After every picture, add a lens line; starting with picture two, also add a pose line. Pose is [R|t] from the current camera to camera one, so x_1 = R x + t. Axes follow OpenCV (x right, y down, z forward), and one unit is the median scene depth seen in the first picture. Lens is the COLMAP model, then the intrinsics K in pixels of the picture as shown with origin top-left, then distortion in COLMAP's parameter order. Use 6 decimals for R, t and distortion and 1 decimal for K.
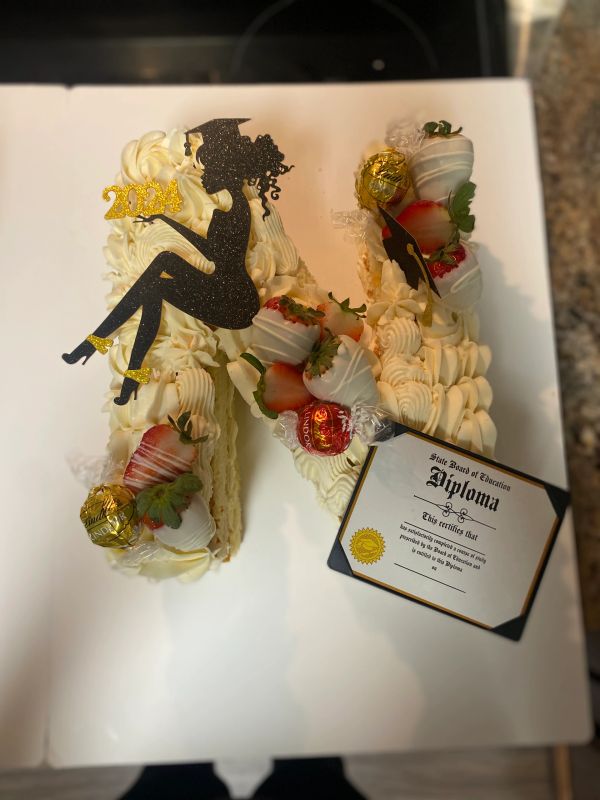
lens RADIAL K [[609.8, 0, 301.4], [0, 609.8, 399.3], [0, 0, 1]] dist [-0.002350, -0.015516]
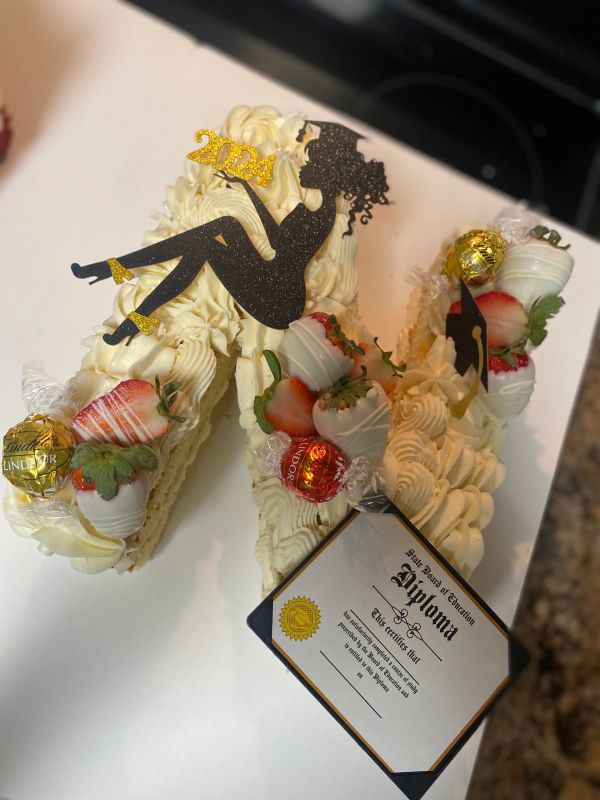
lens RADIAL K [[609.8, 0, 298.4], [0, 609.8, 399.4], [0, 0, 1]] dist [-0.002350, -0.015516]
pose [[0.898820, 0.433901, 0.062065, -0.074383], [-0.420841, 0.893873, -0.154546, 0.097769], [-0.122537, 0.112790, 0.986034, 0.130370]]
